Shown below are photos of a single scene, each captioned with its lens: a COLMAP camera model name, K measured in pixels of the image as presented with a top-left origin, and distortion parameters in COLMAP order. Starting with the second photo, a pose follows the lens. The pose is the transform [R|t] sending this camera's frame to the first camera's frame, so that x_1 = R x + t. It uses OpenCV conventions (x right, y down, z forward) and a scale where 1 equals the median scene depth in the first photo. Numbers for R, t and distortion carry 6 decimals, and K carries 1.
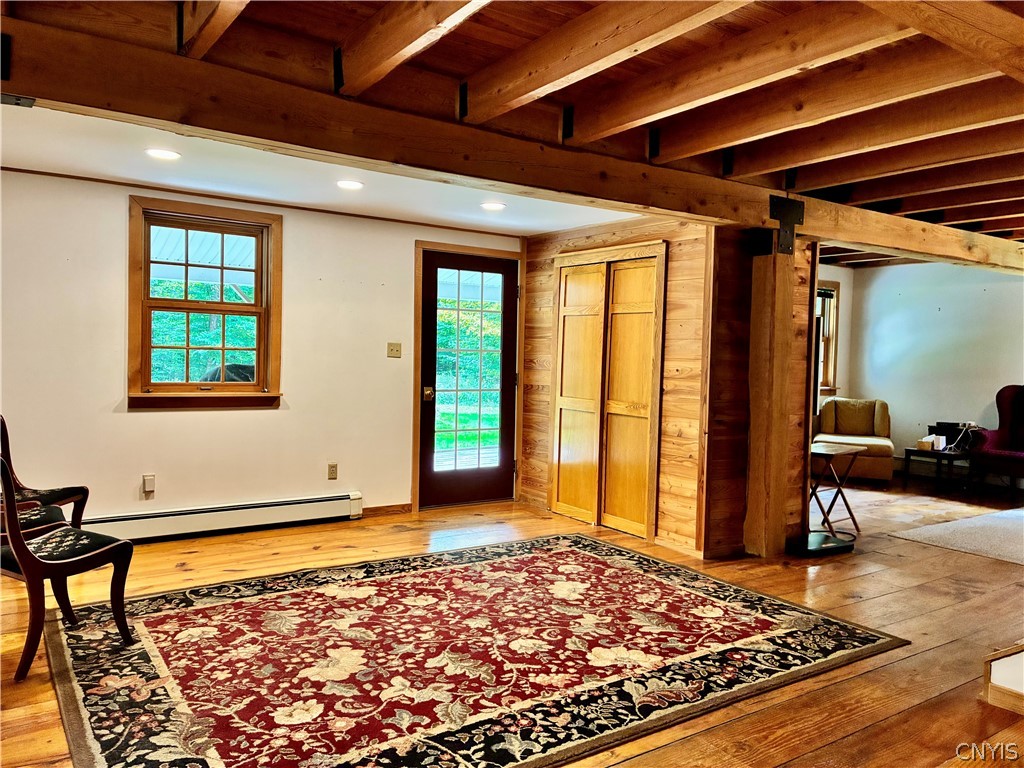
lens RADIAL K [[793.7, 0, 517.7], [0, 793.7, 379.5], [0, 0, 1]] dist [0.059867, -0.058369]
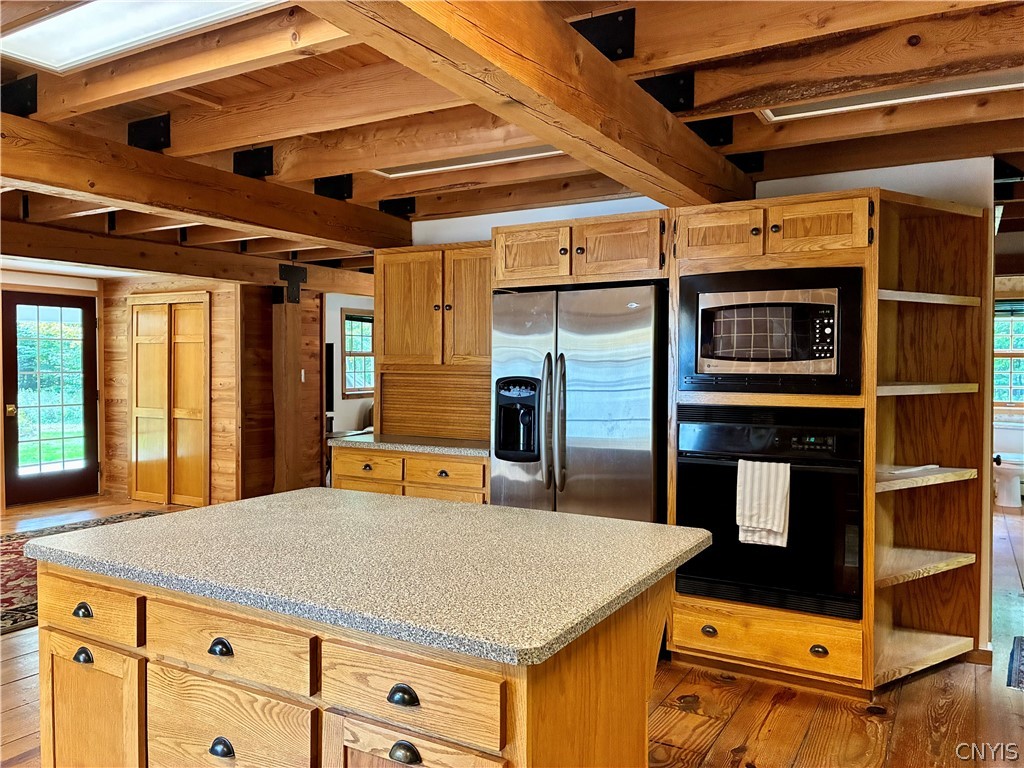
lens RADIAL K [[793.7, 0, 517.7], [0, 793.7, 379.5], [0, 0, 1]] dist [0.059867, -0.058369]
pose [[0.906106, -0.033227, 0.421744, 0.077393], [0.036554, 0.999332, 0.000196, -0.001165], [-0.421469, 0.015239, 0.906715, -0.474257]]
